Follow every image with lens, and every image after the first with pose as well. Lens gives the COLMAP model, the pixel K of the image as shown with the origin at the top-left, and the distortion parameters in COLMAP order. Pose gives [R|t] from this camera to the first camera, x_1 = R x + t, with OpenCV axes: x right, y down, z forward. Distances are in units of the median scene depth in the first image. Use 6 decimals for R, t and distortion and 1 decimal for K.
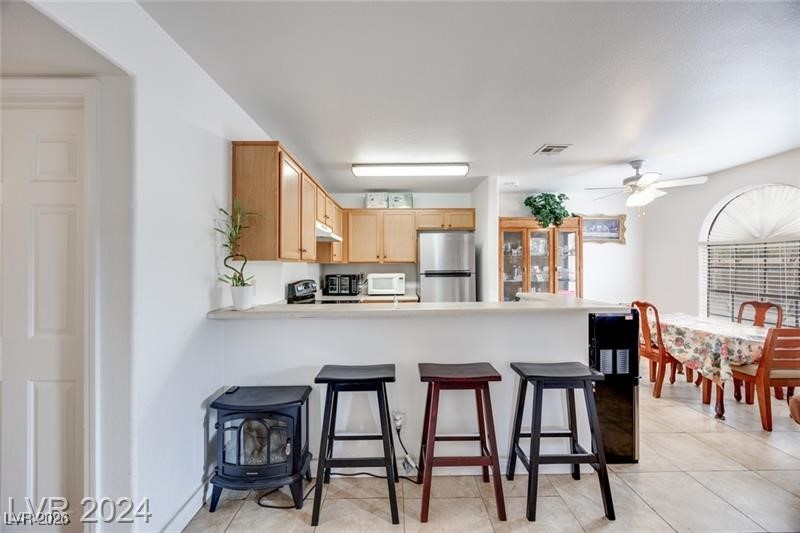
lens RADIAL K [[304.2, 0, 400.2], [0, 304.2, 265.6], [0, 0, 1]] dist [-0.003389, -0.000302]
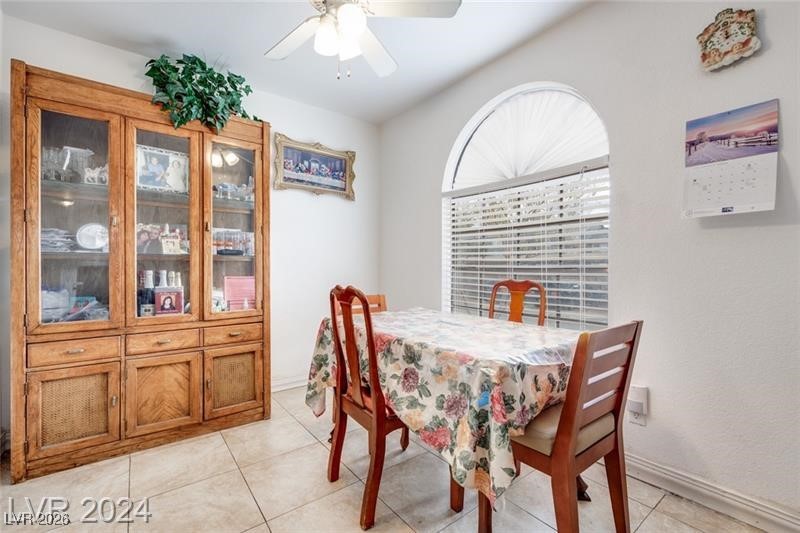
lens RADIAL K [[341.5, 0, 384.5], [0, 341.5, 267.4], [0, 0, 1]] dist [-0.001623, -0.000431]
pose [[0.813504, 0.000954, 0.581559, 0.466161], [-0.001609, 0.999999, 0.000609, 0.075337], [-0.581557, -0.001431, 0.813504, 0.482075]]
